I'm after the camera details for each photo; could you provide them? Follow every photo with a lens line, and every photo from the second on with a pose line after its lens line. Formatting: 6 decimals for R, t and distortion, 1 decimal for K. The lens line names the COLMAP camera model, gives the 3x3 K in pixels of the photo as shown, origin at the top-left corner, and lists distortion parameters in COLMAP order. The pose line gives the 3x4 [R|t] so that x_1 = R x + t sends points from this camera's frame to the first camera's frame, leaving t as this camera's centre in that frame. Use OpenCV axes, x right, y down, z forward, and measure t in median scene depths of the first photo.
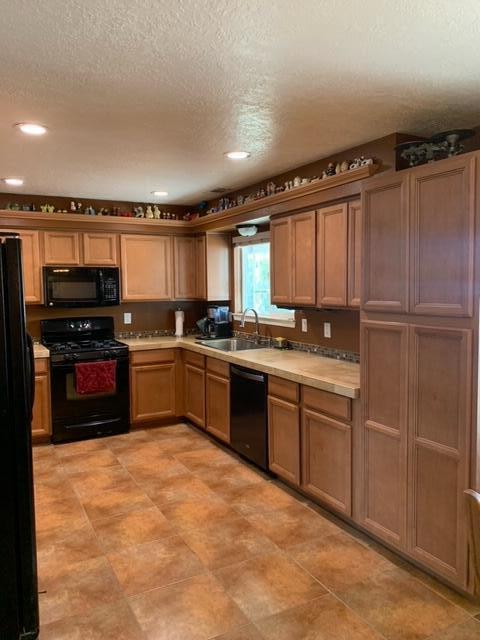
lens RADIAL K [[496.5, 0, 240.0], [0, 496.5, 320.0], [0, 0, 1]] dist [0.035428, -0.004343]
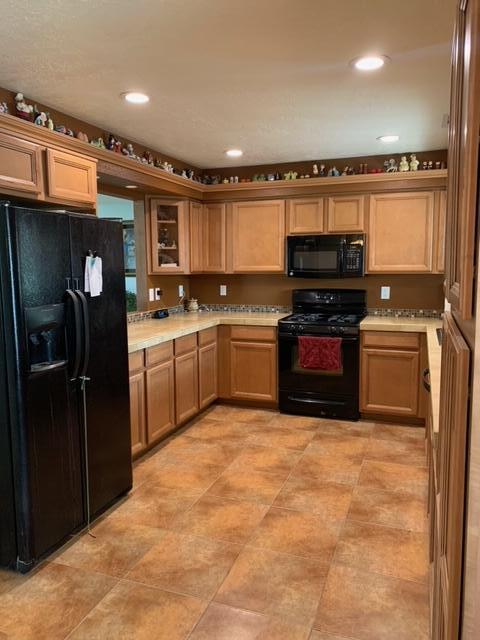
lens RADIAL K [[496.5, 0, 240.0], [0, 496.5, 320.0], [0, 0, 1]] dist [0.035428, -0.004343]
pose [[0.659349, 0.097020, -0.745551, 0.298802], [-0.053208, 0.995174, 0.082448, -0.016422], [0.749952, -0.014693, 0.661329, 0.271934]]
